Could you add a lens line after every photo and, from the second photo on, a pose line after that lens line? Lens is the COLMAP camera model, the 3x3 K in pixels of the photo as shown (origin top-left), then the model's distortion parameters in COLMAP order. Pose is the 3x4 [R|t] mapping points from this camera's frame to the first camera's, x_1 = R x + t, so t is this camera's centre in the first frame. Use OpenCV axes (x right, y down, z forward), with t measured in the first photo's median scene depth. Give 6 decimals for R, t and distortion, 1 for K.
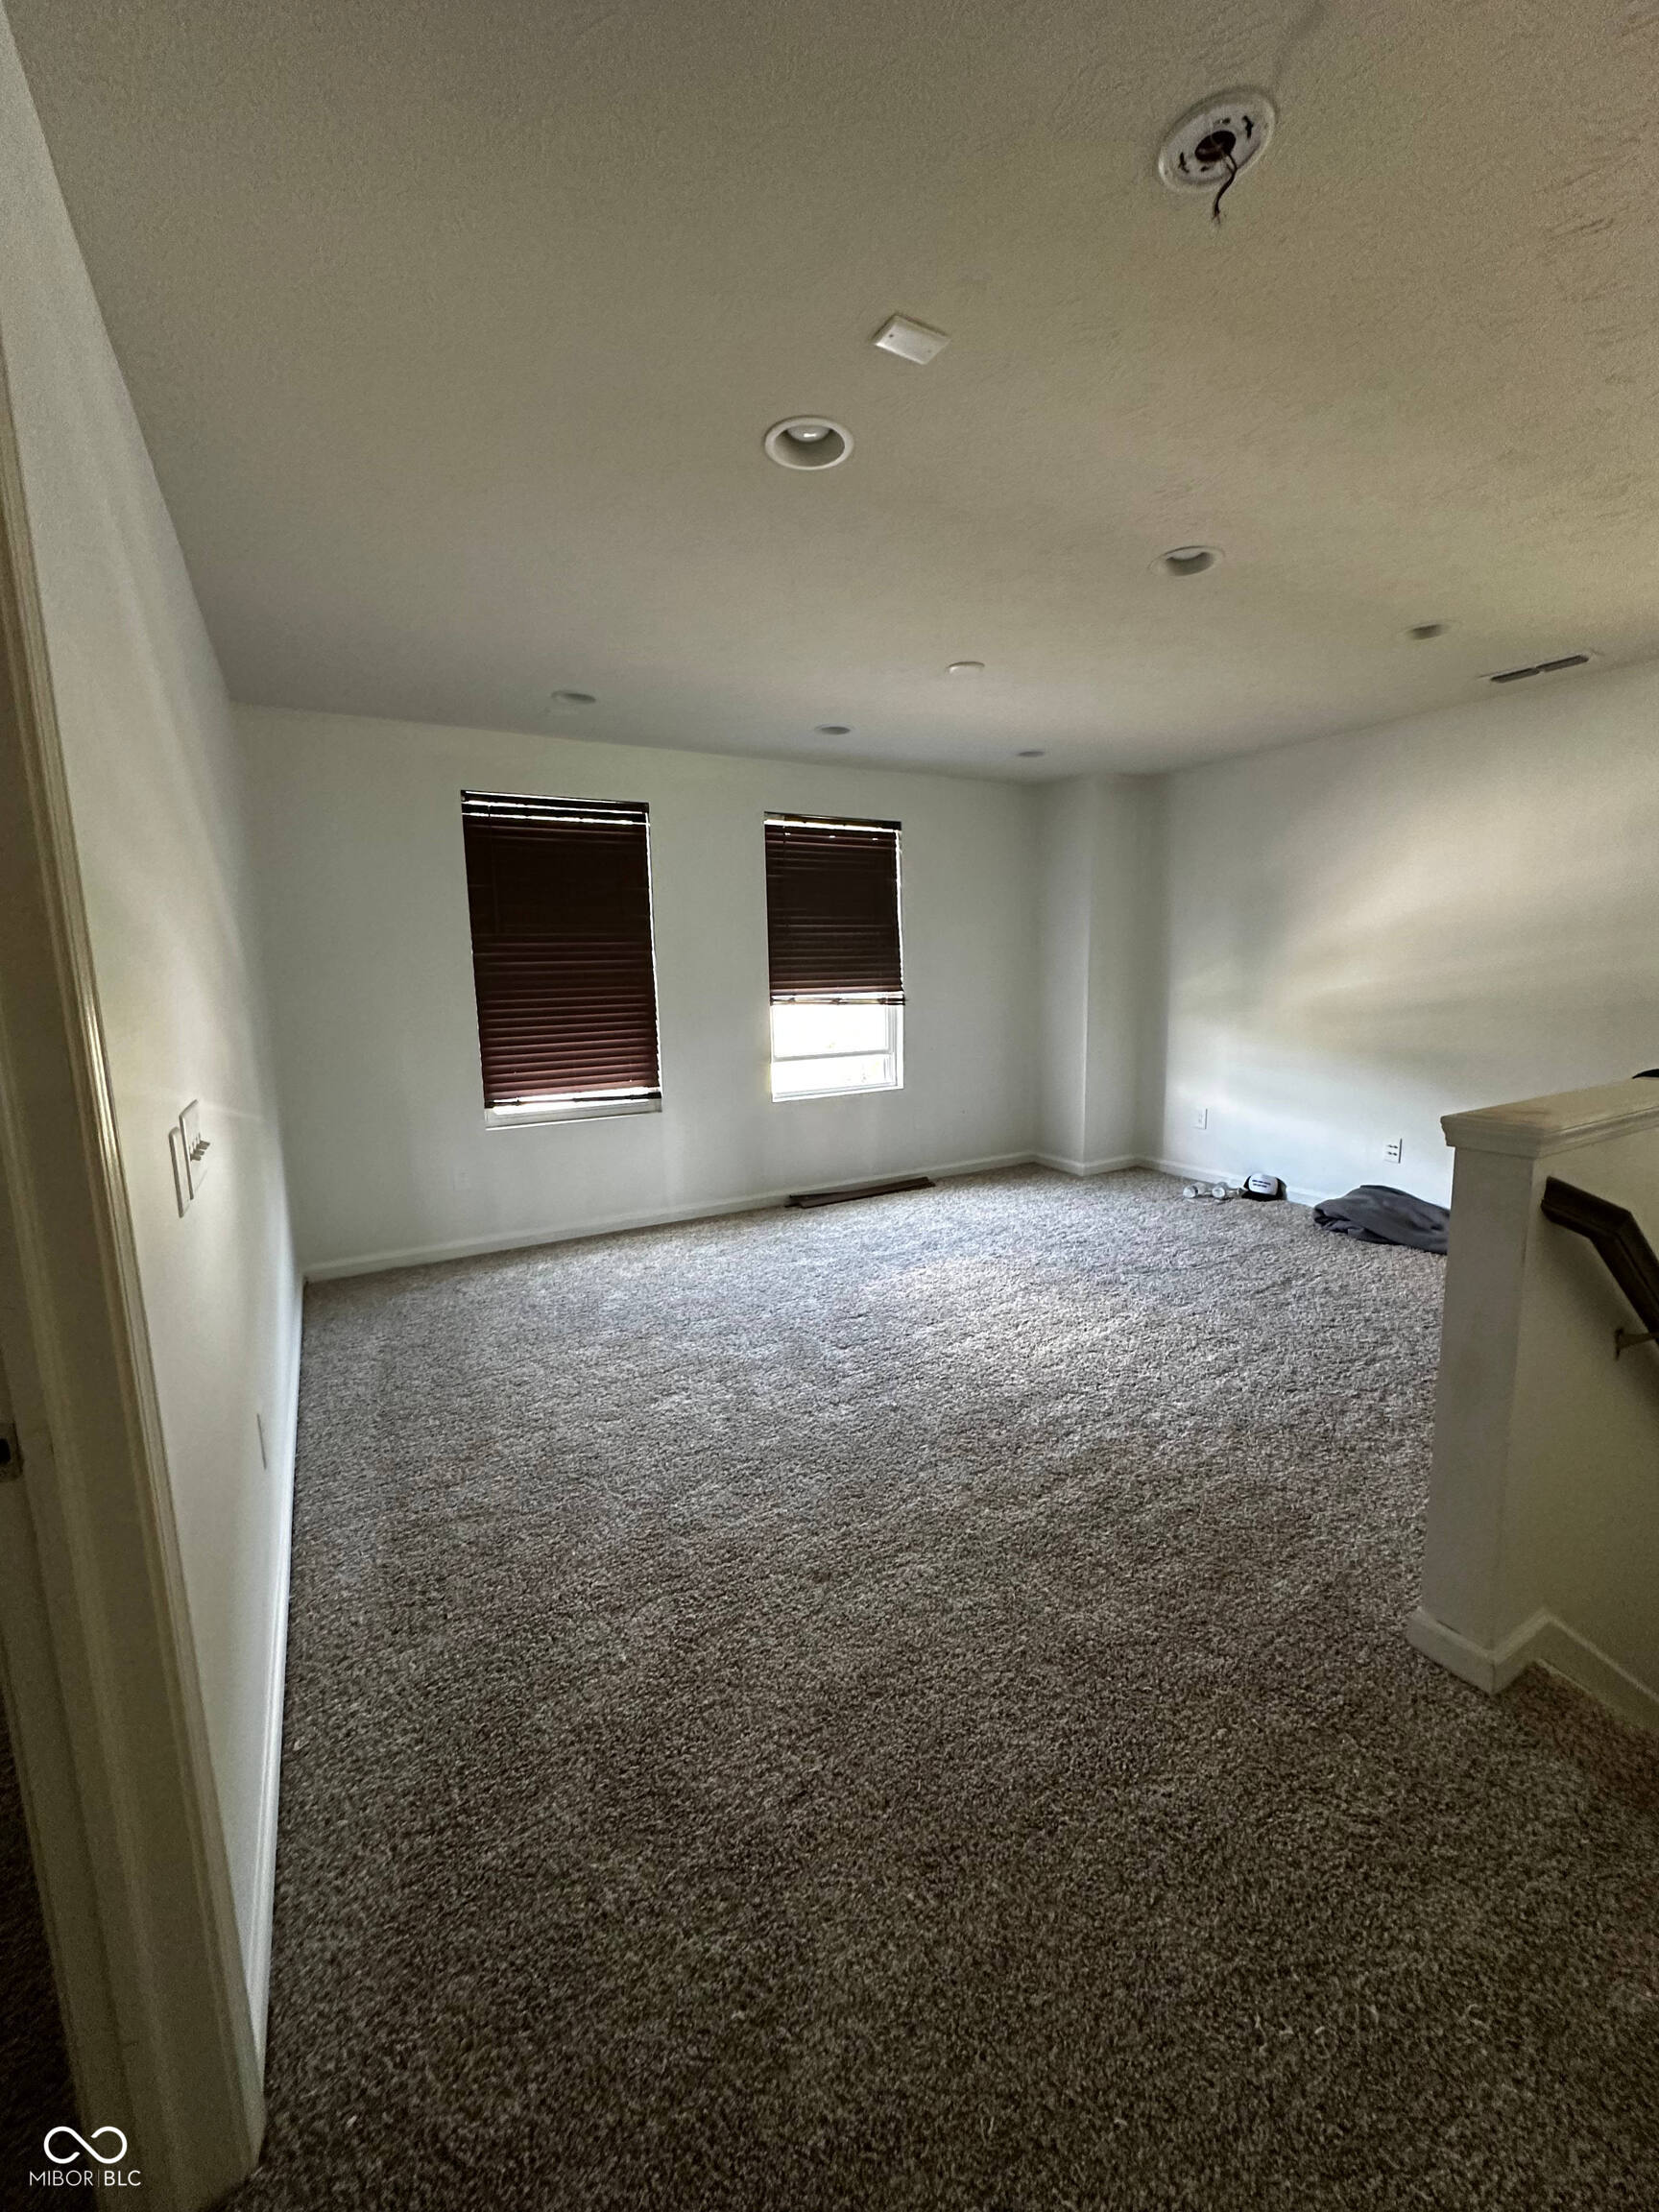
lens RADIAL K [[885.1, 0, 838.9], [0, 885.1, 1102.0], [0, 0, 1]] dist [-0.002780, -0.000045]
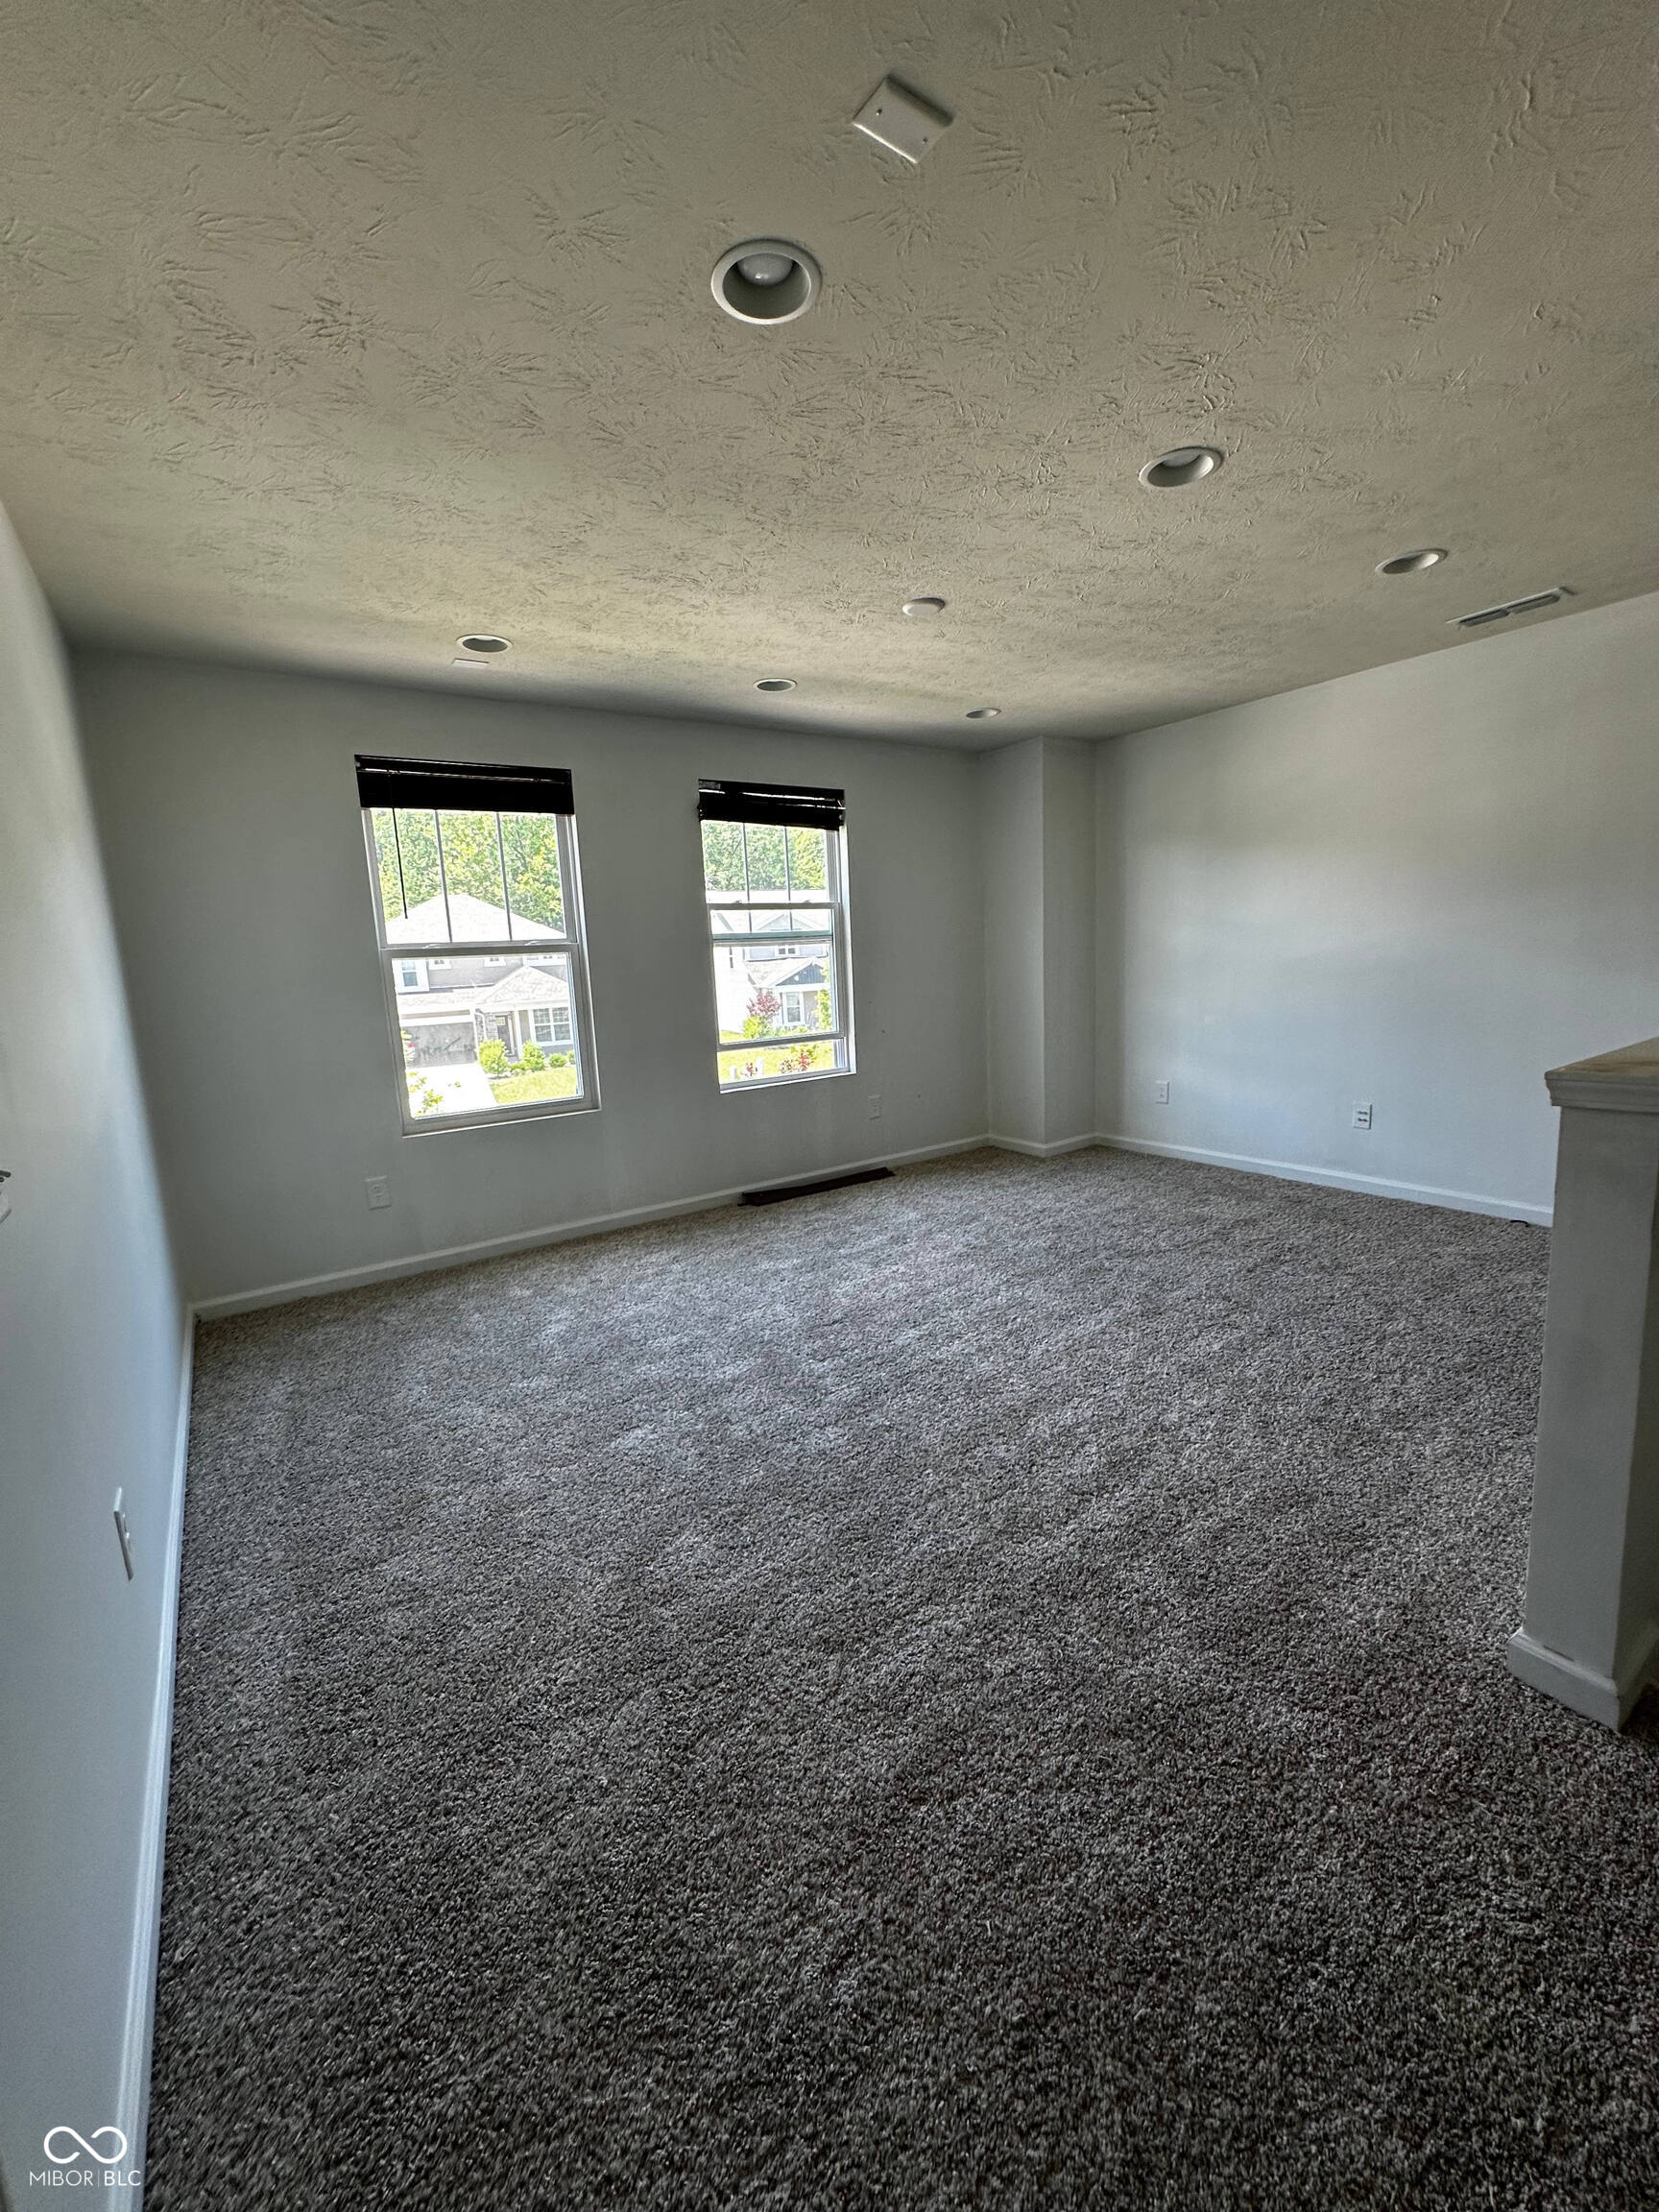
lens RADIAL K [[885.1, 0, 838.0], [0, 885.1, 1103.3], [0, 0, 1]] dist [-0.002780, -0.000045]
pose [[0.996246, -0.042462, 0.075432, -0.060333], [0.041522, 0.999040, 0.013993, 0.005844], [-0.075954, -0.010809, 0.997053, 0.170101]]
